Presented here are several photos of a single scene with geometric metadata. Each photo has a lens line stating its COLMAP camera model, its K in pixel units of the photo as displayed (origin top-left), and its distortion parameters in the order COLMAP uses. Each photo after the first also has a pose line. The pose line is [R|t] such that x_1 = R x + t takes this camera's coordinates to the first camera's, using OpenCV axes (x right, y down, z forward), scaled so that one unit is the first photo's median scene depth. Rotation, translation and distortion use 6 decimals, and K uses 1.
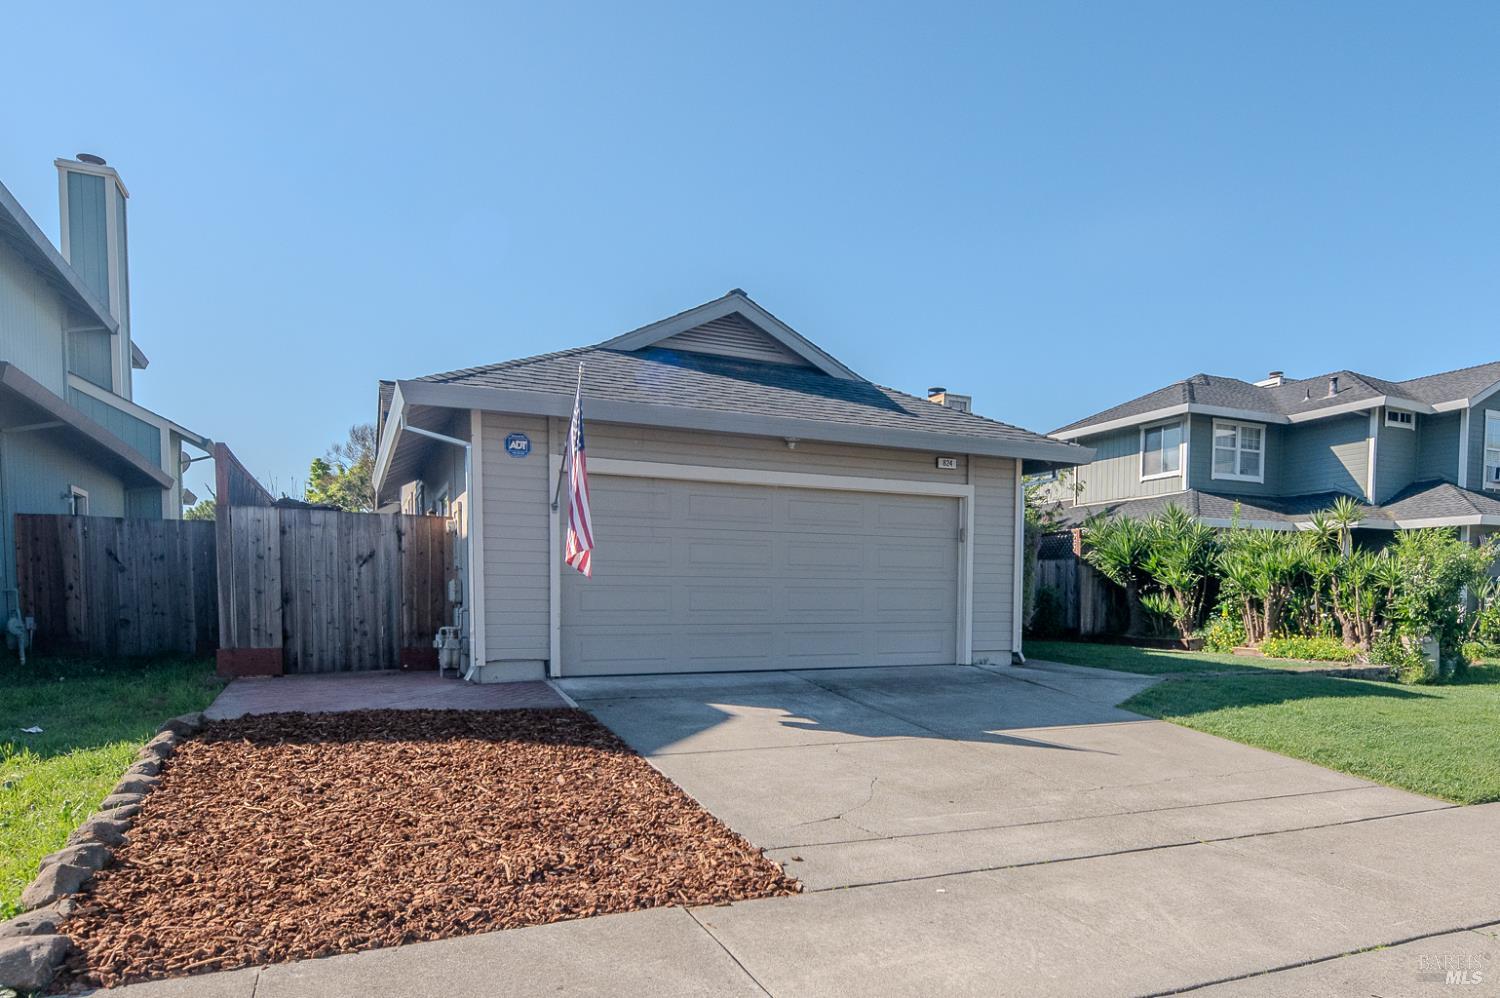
lens RADIAL K [[971.0, 0, 817.1], [0, 971.0, 661.2], [0, 0, 1]] dist [-0.000449, -0.002424]
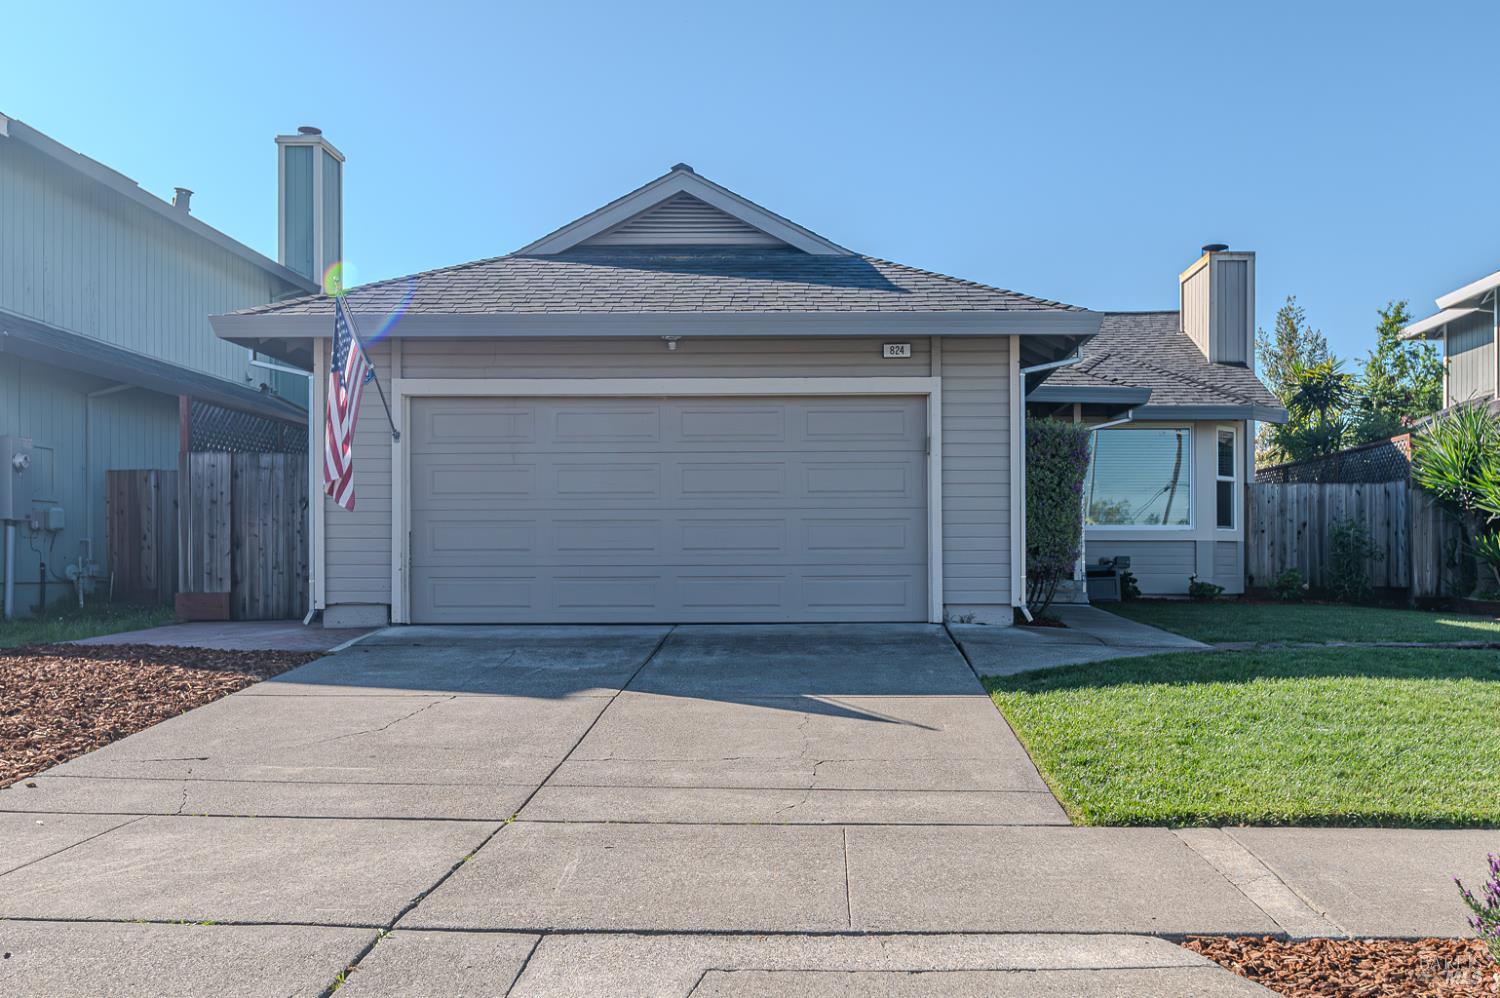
lens RADIAL K [[1273.3, 0, 752.8], [0, 1273.3, 561.0], [0, 0, 1]] dist [-0.004933, -0.002557]
pose [[0.881263, -0.007959, -0.472559, 0.489543], [-0.024539, 0.997739, -0.062568, 0.020519], [0.471988, 0.066735, 0.879075, 0.100025]]
